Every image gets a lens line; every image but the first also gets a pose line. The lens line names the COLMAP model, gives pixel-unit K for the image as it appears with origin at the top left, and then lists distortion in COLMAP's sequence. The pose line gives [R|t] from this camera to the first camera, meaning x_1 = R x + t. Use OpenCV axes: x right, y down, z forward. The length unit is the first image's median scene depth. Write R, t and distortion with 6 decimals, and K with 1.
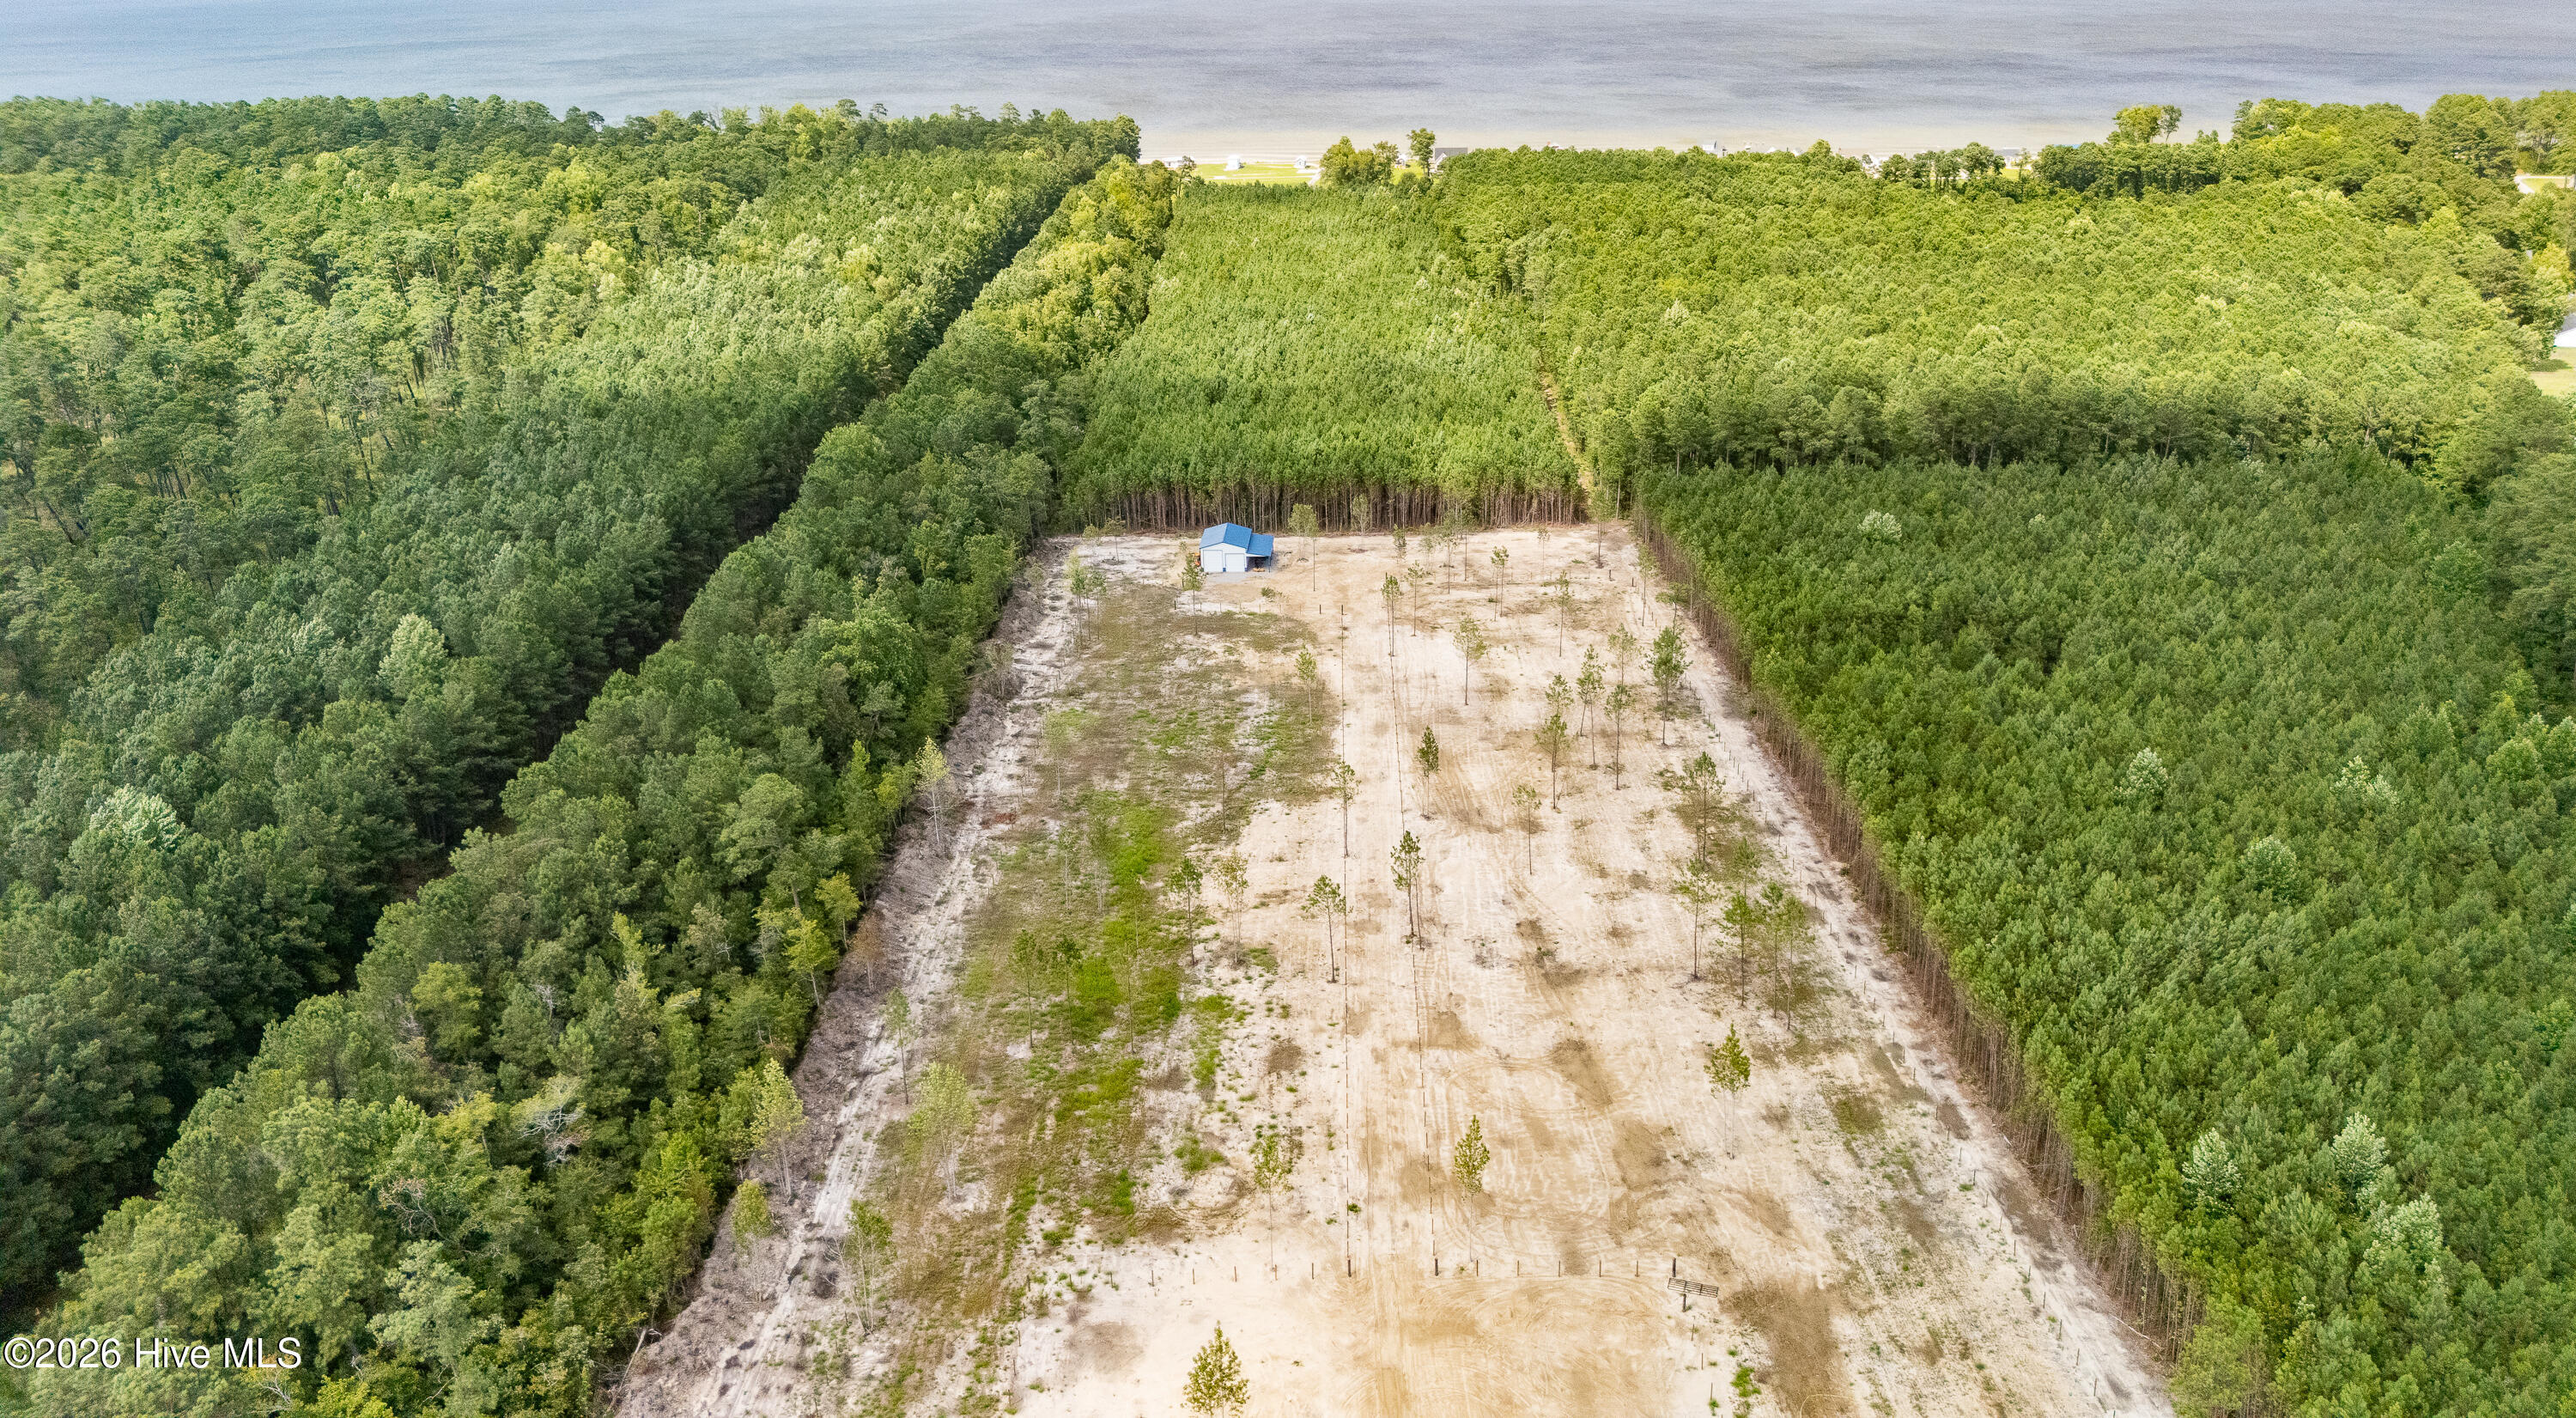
lens RADIAL K [[1949.3, 0, 1340.1], [0, 1949.3, 714.0], [0, 0, 1]] dist [0.068856, -0.069376]
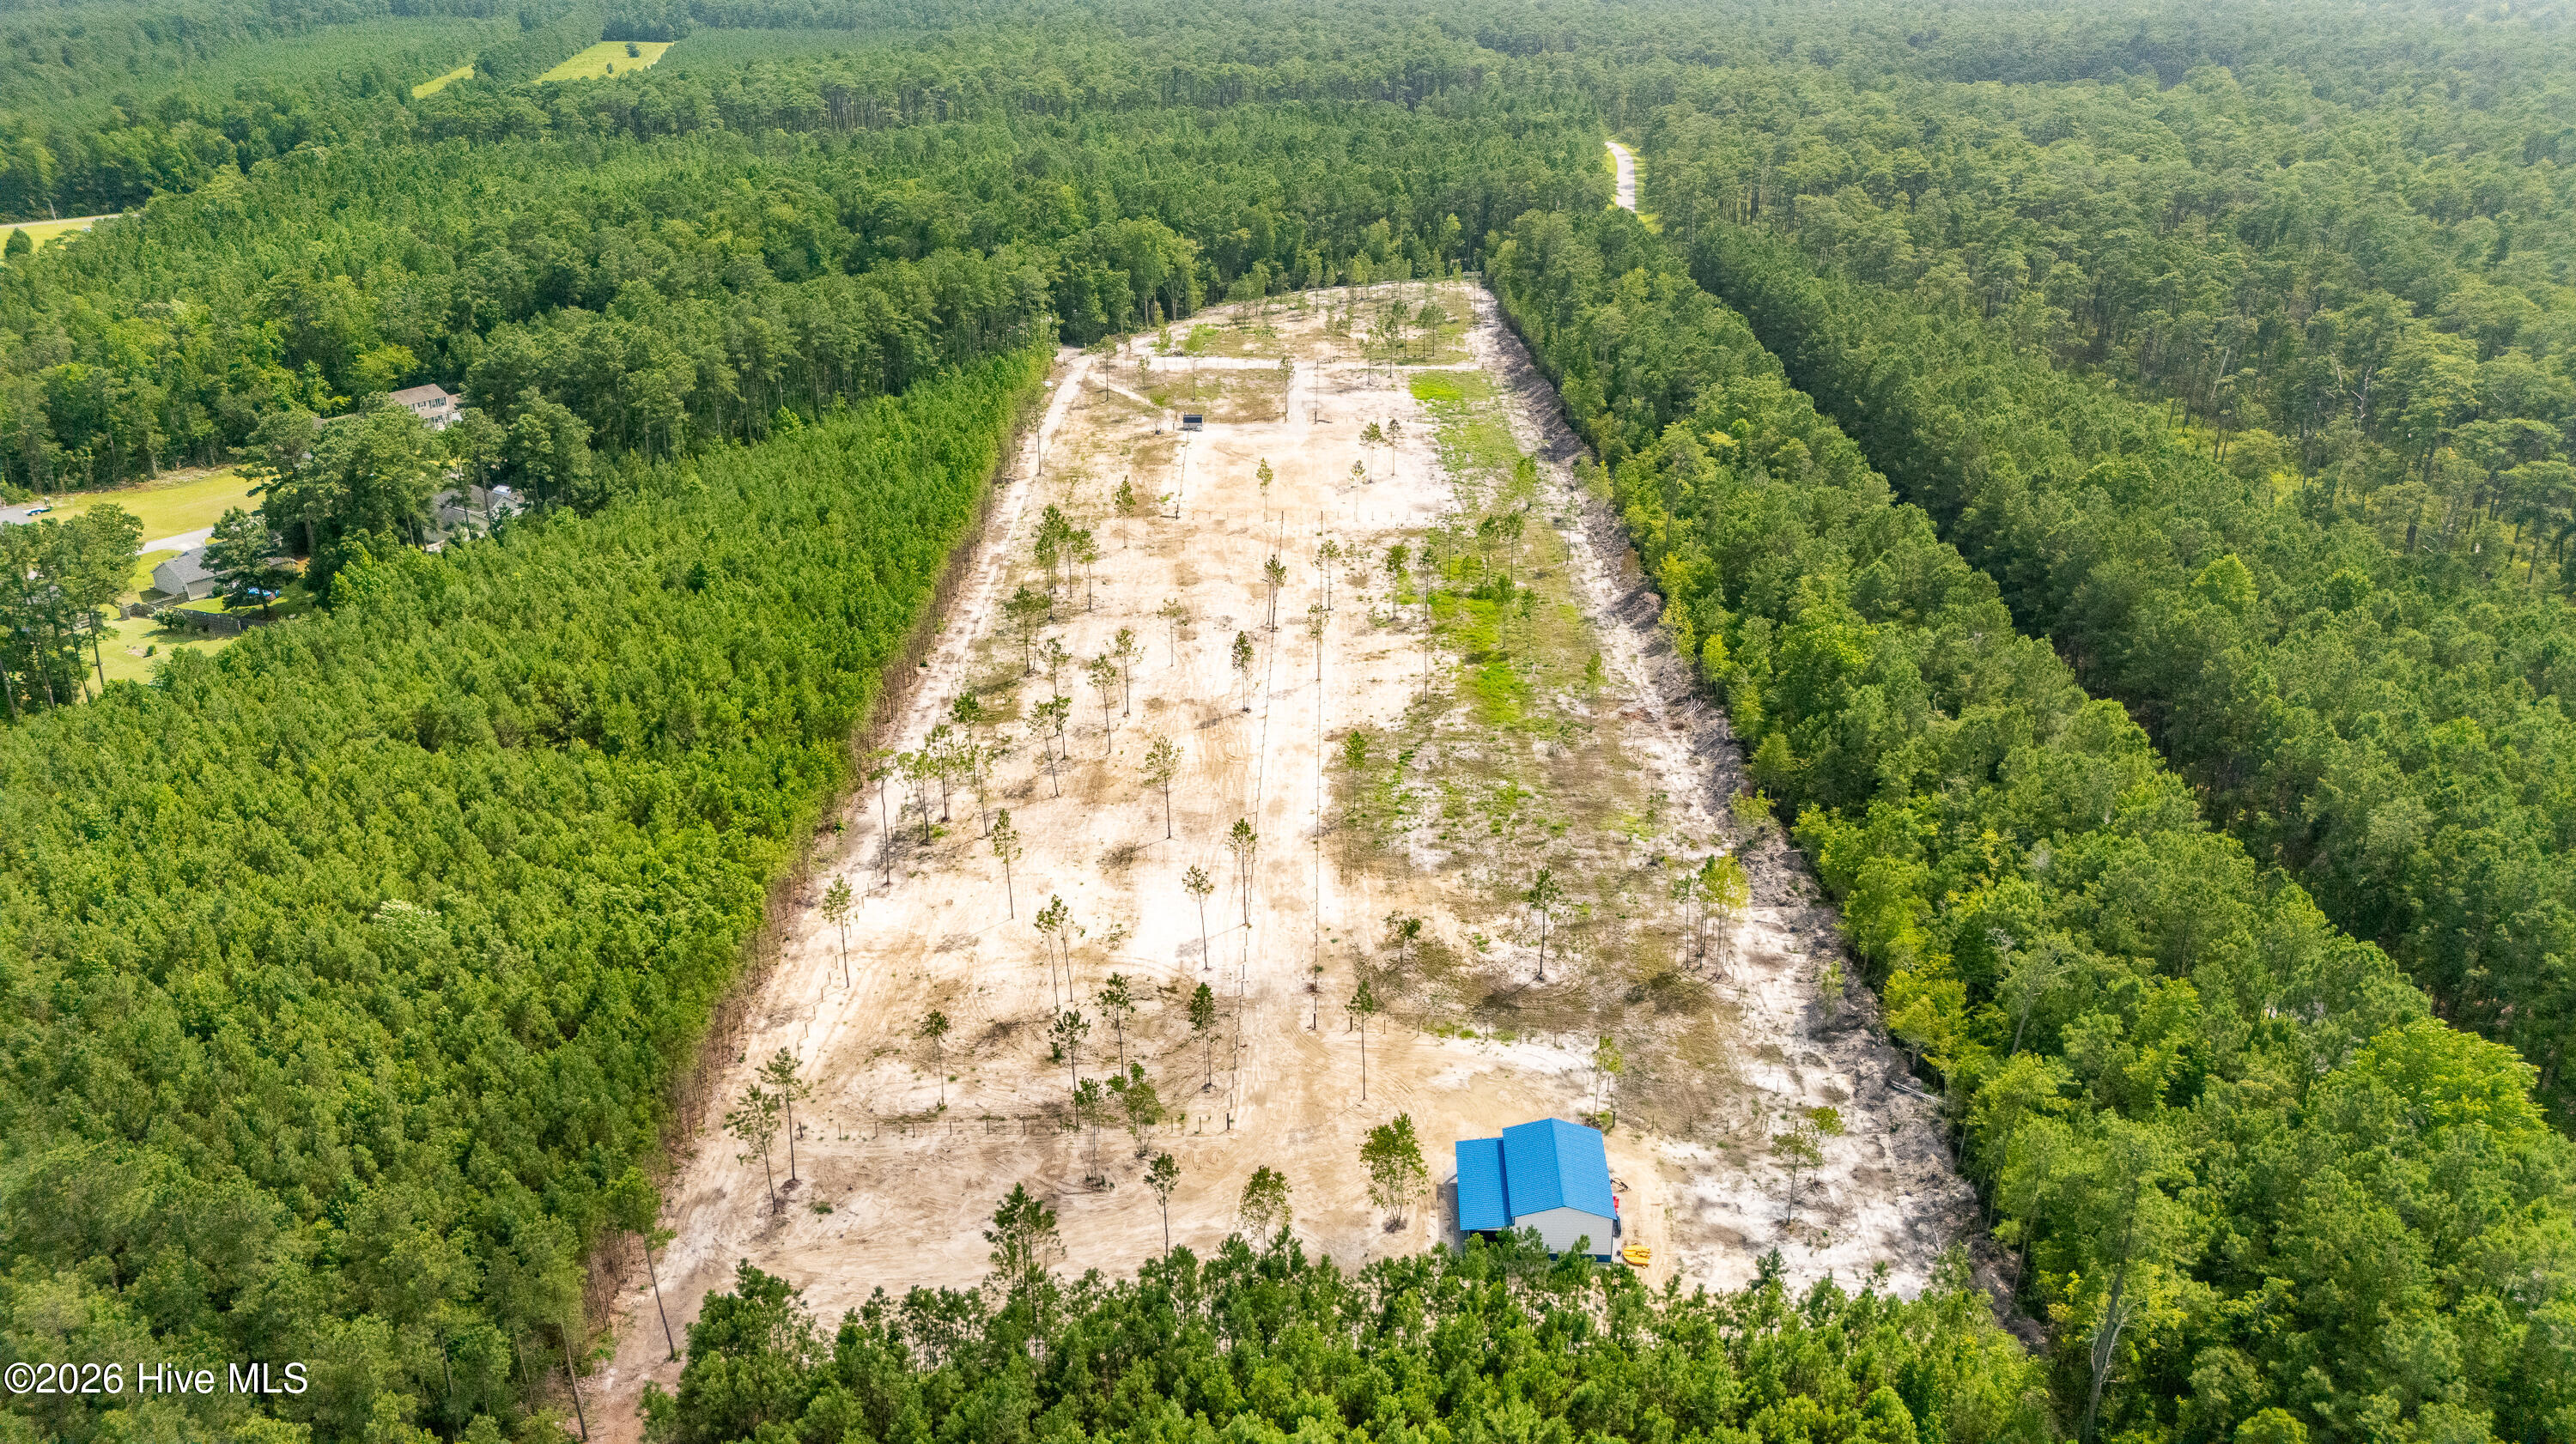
lens RADIAL K [[1894.4, 0, 1313.1], [0, 1894.4, 740.0], [0, 0, 1]] dist [0.068931, -0.066550]
pose [[-0.999772, 0.012667, 0.017218, -0.008772], [0.021134, 0.706300, 0.707597, -0.486277], [-0.003198, 0.707799, -0.706407, 1.240452]]
